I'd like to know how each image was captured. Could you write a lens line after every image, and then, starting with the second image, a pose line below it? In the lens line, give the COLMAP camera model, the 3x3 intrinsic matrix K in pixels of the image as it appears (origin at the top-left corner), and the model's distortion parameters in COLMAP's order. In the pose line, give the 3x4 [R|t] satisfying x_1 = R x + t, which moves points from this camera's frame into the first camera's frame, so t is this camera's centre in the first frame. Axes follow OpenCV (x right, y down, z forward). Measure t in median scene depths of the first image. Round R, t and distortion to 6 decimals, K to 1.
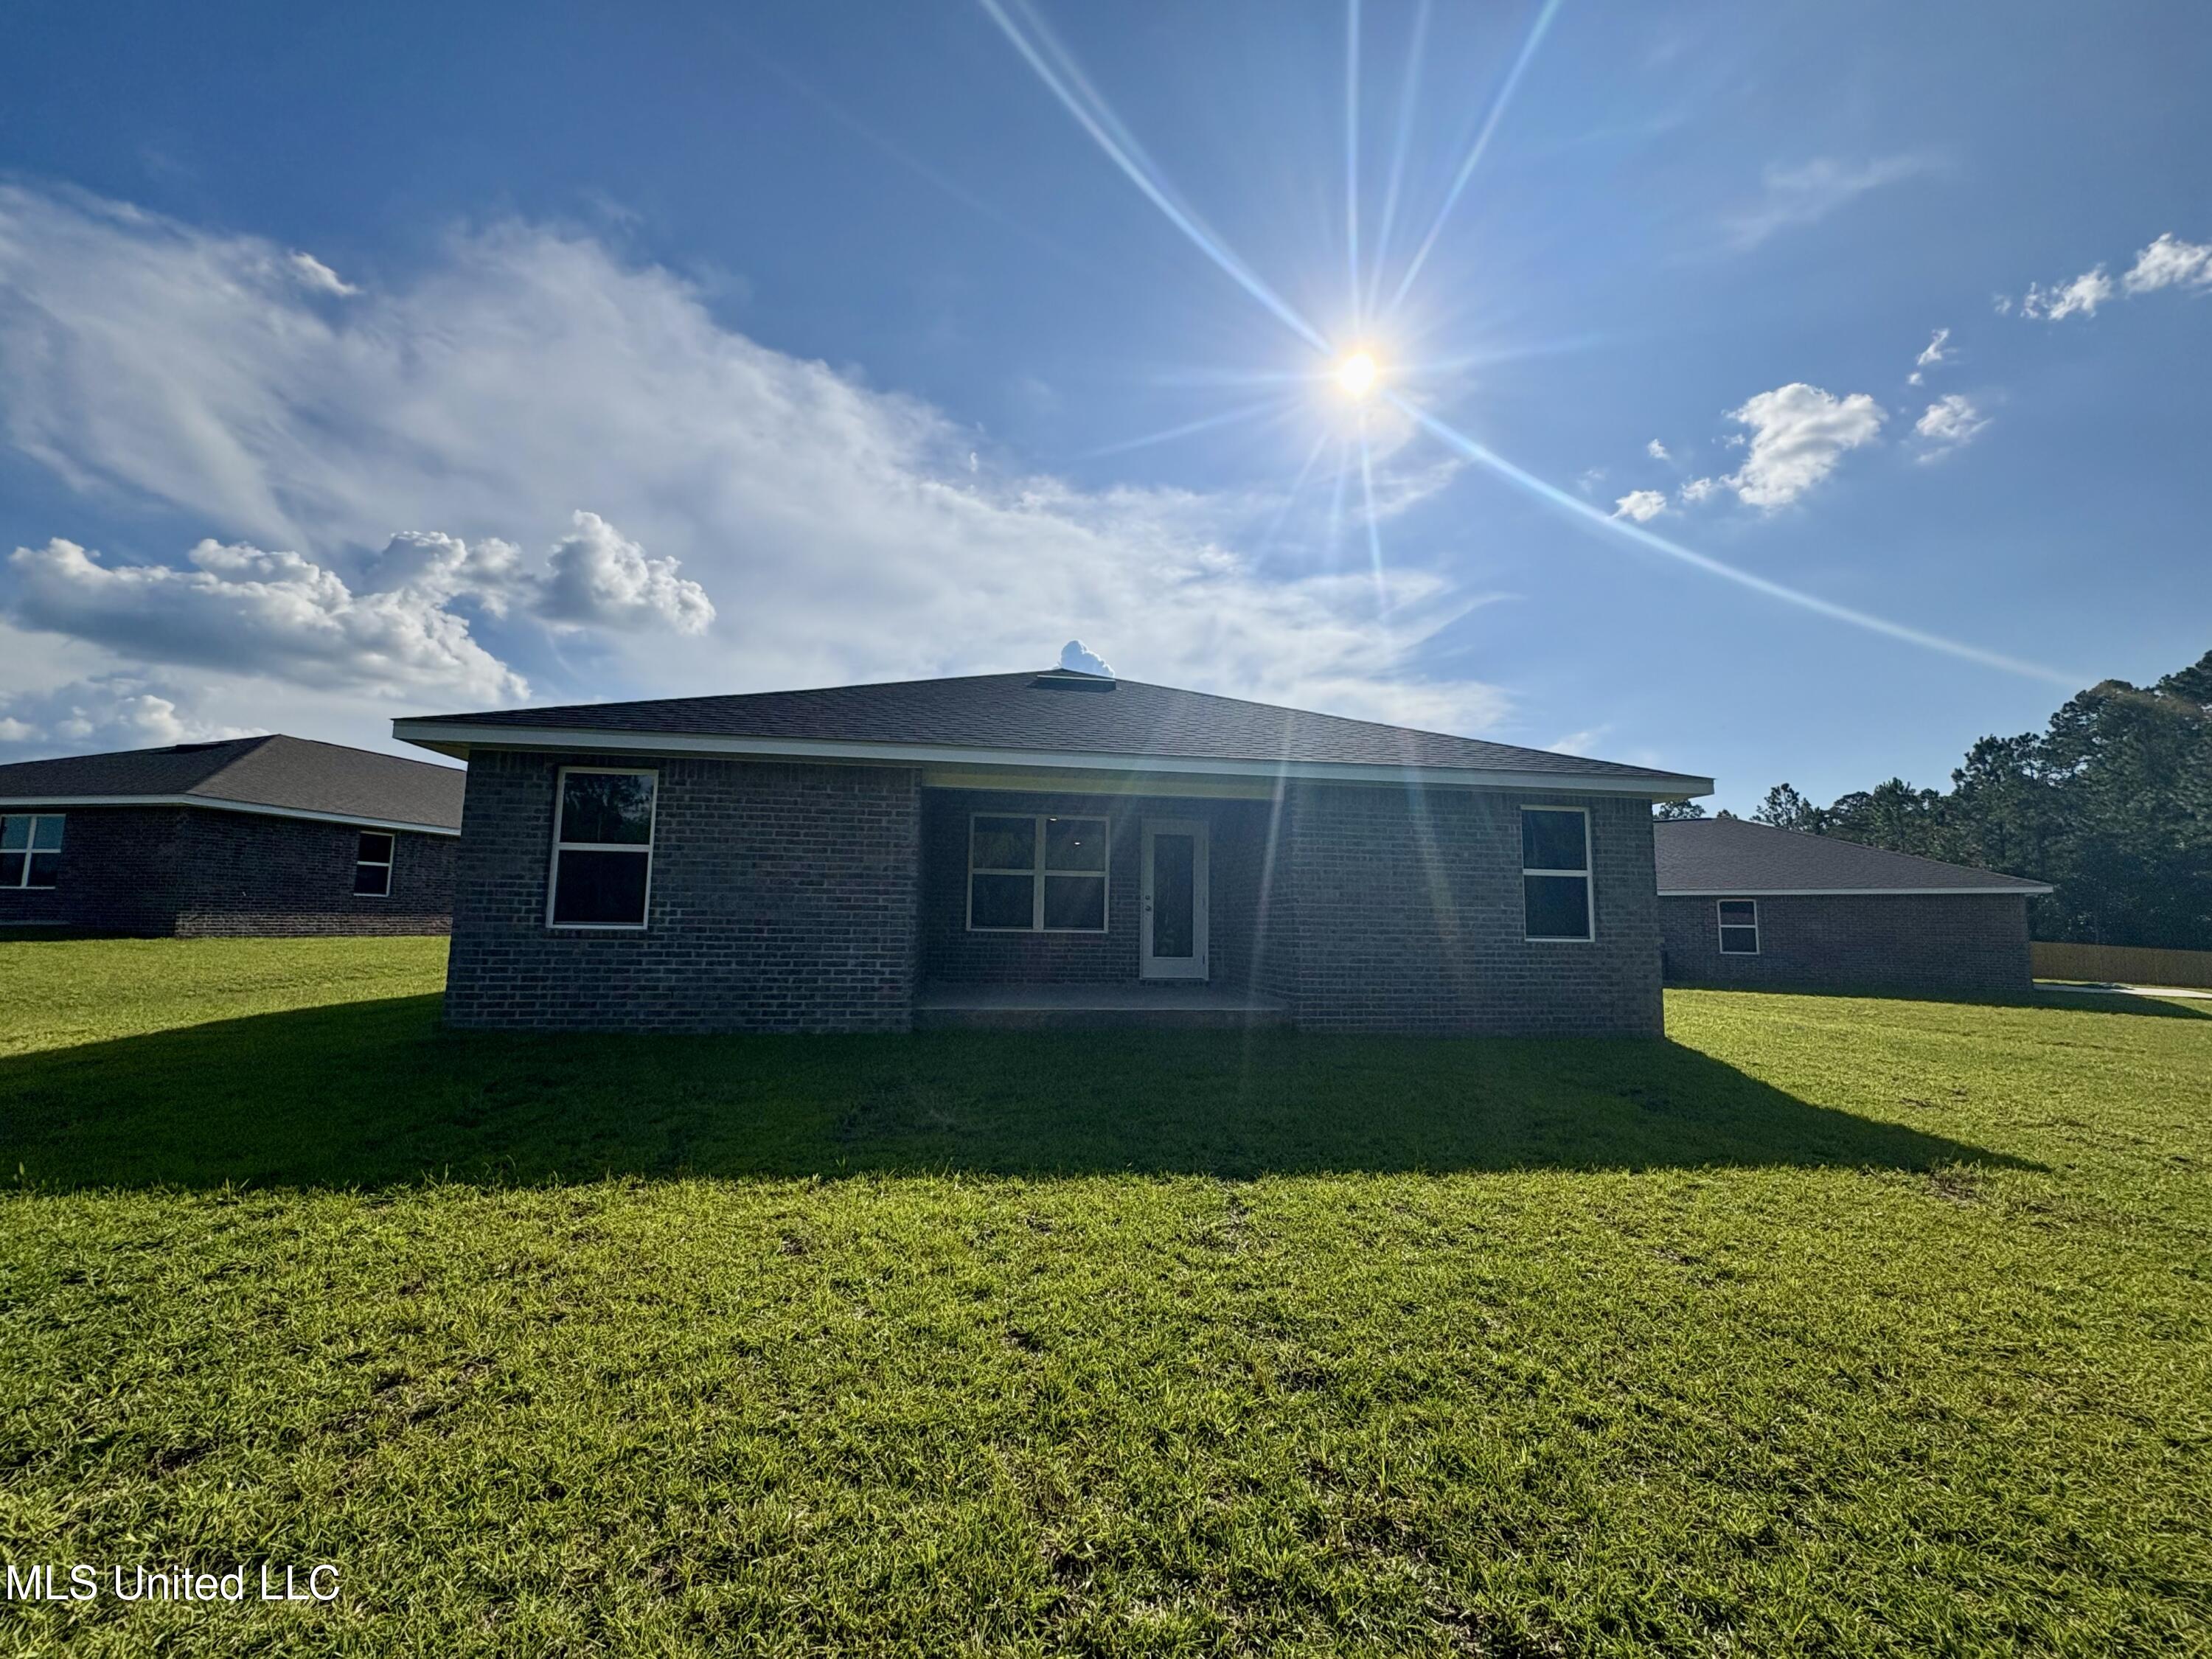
lens RADIAL K [[880.8, 0, 1105.7], [0, 880.8, 823.0], [0, 0, 1]] dist [-0.002098, 0.000502]
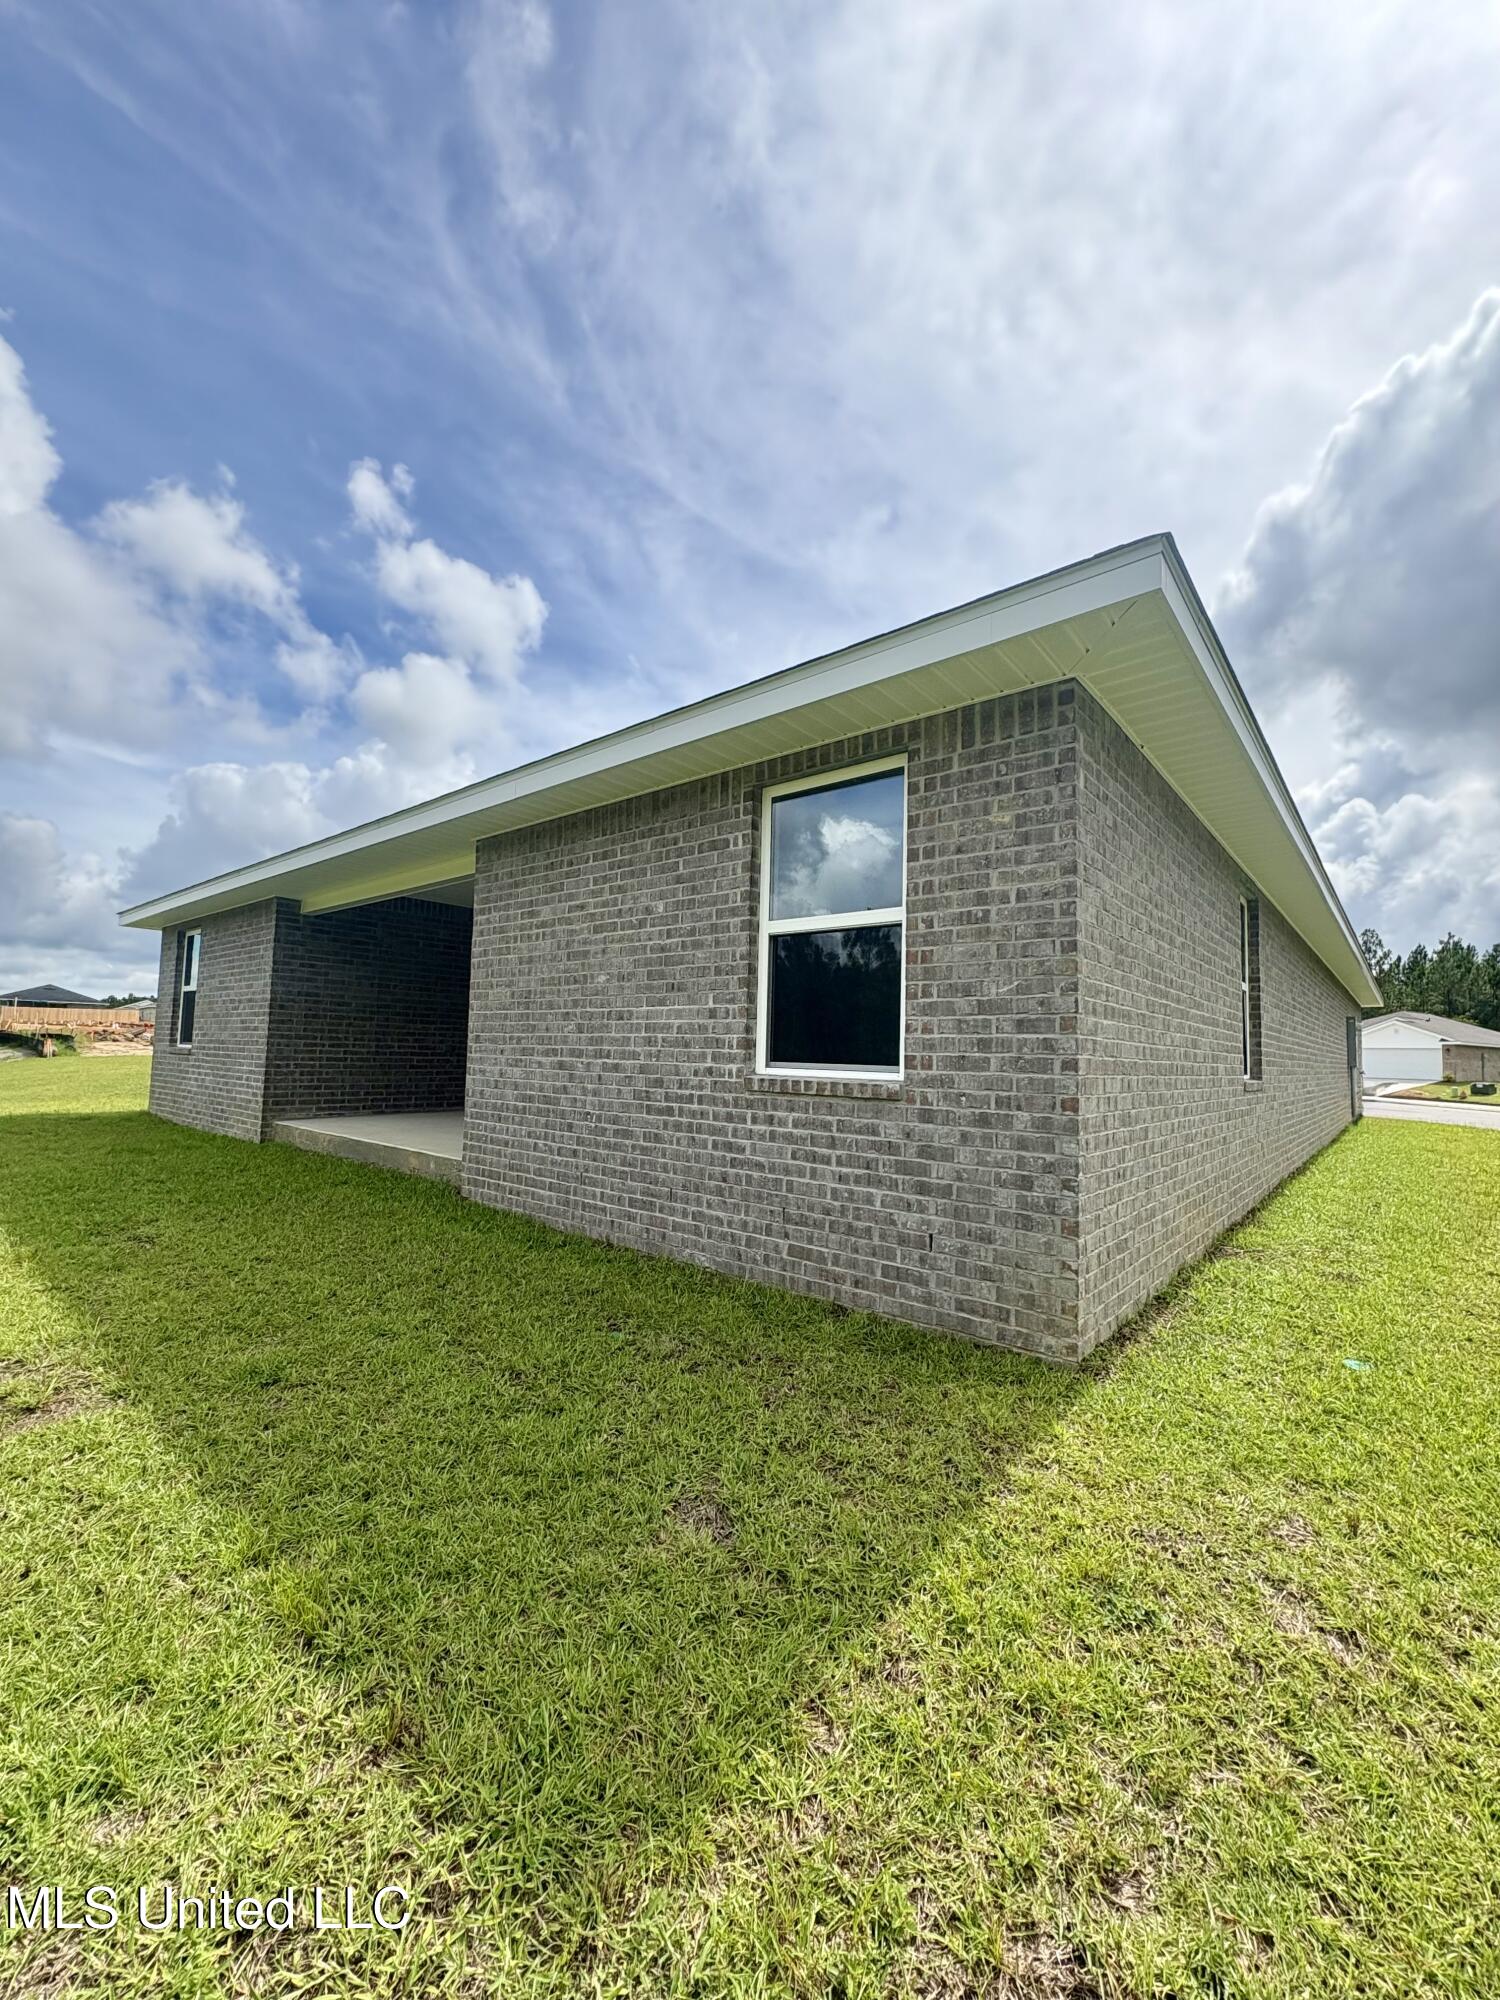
lens RADIAL K [[796.4, 0, 746.3], [0, 796.4, 998.3], [0, 0, 1]] dist [-0.002098, 0.000502]
pose [[0.657314, -0.050842, -0.751900, 0.886561], [0.071374, 0.997437, -0.005050, 0.106454], [0.750229, -0.050347, 0.659258, 0.798791]]
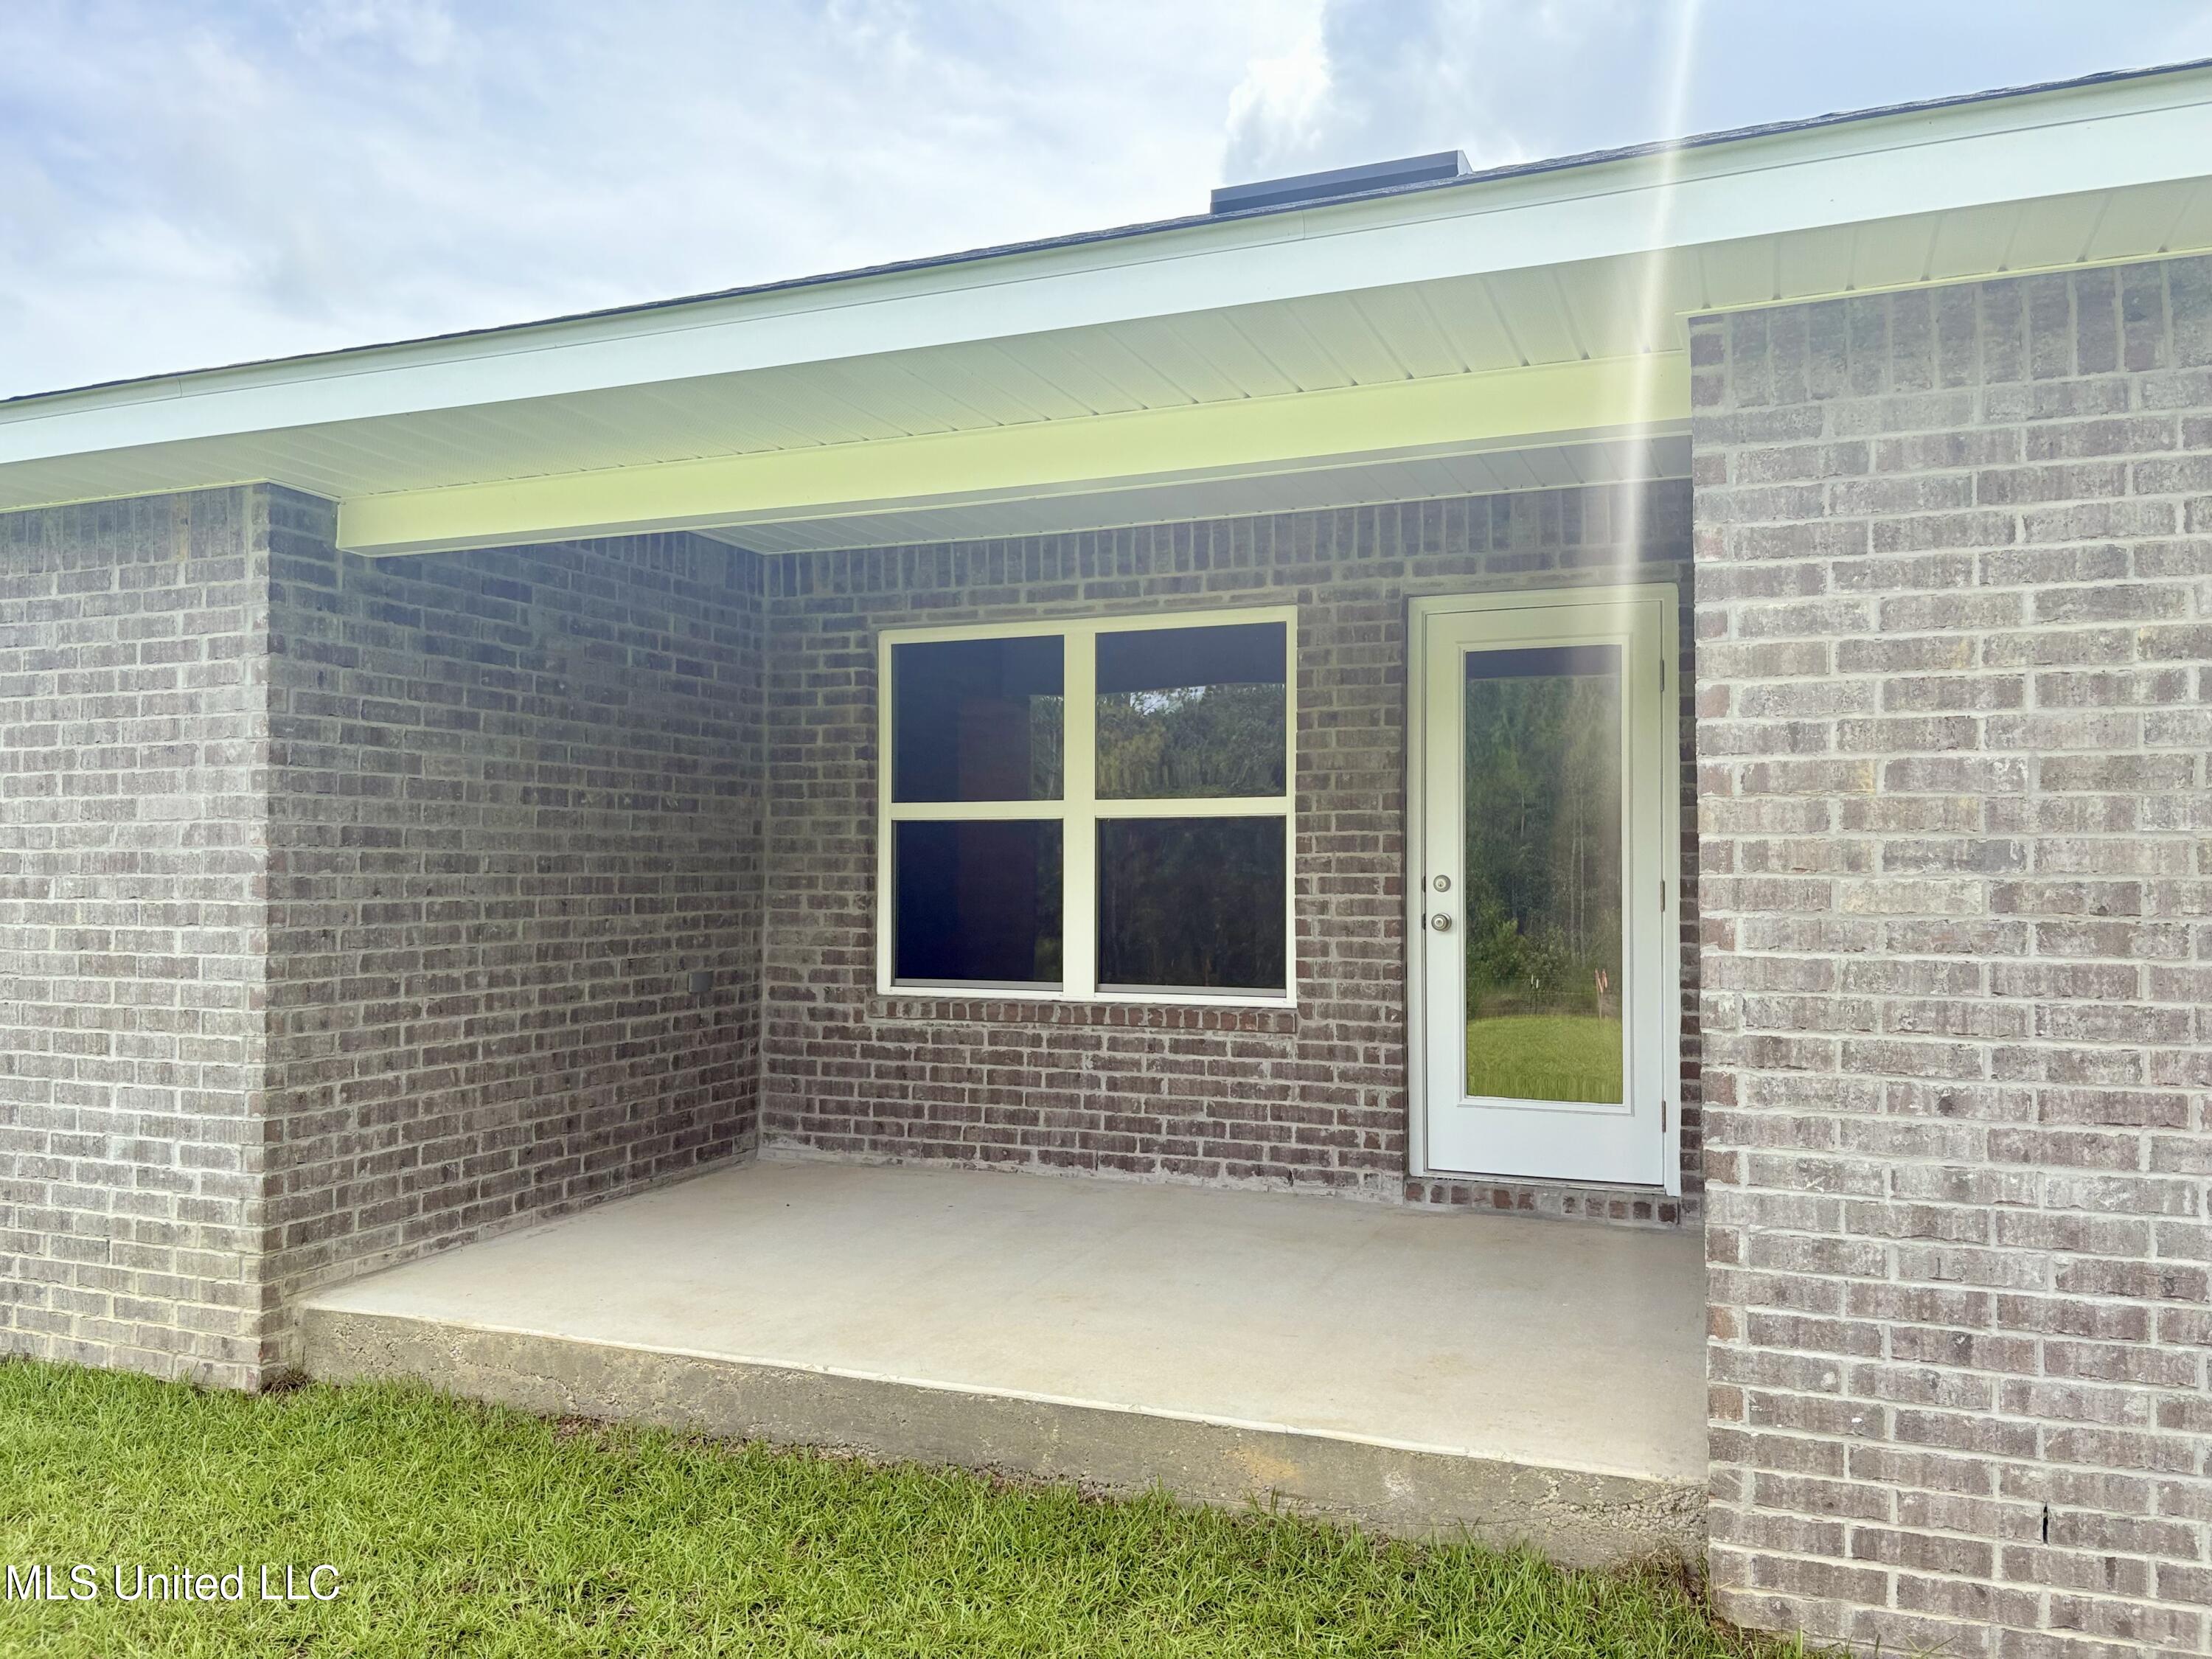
lens RADIAL K [[1675.9, 0, 1106.2], [0, 1675.9, 841.6], [0, 0, 1]] dist [0.044674, -0.049907]
pose [[0.857578, -0.025246, -0.513734, 0.310165], [0.072858, 0.994686, 0.072743, 0.034482], [0.509167, -0.099812, 0.854860, 0.665868]]
